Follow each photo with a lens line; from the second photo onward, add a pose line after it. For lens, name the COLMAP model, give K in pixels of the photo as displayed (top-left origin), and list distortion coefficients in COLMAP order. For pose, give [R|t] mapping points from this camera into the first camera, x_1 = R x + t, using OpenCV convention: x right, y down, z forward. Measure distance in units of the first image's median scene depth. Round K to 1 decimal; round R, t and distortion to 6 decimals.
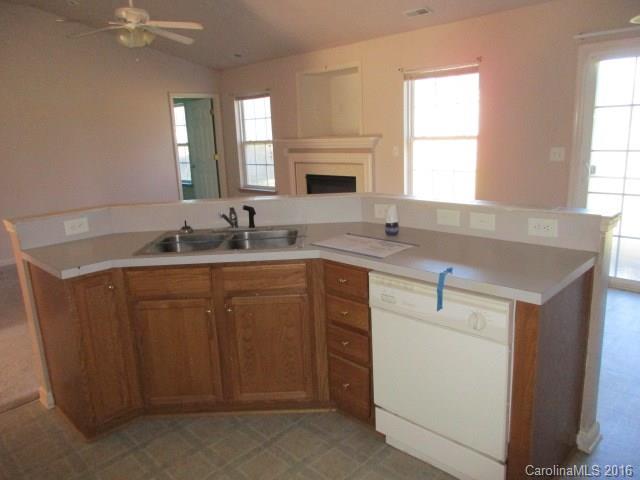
lens RADIAL K [[486.2, 0, 320.0], [0, 486.2, 240.0], [0, 0, 1]] dist [0.003296, -0.001400]
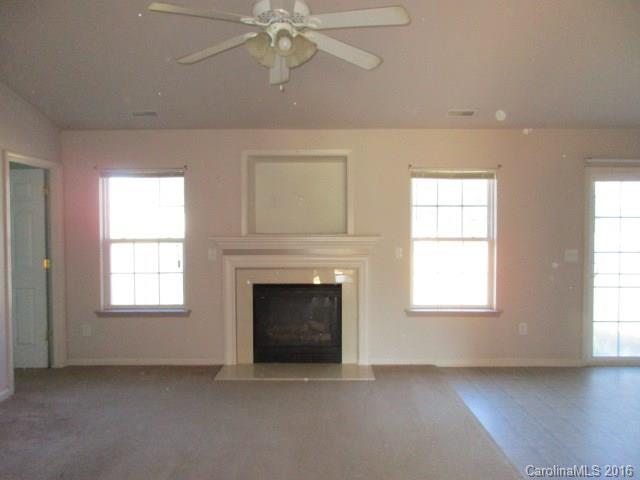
lens RADIAL K [[458.2, 0, 320.0], [0, 458.2, 240.0], [0, 0, 1]] dist [-0.001419, -0.000905]
pose [[0.695344, 0.021659, 0.718351, -0.444134], [0.130276, 0.979188, -0.155627, -0.076465], [-0.706771, 0.201798, 0.678050, 0.430194]]
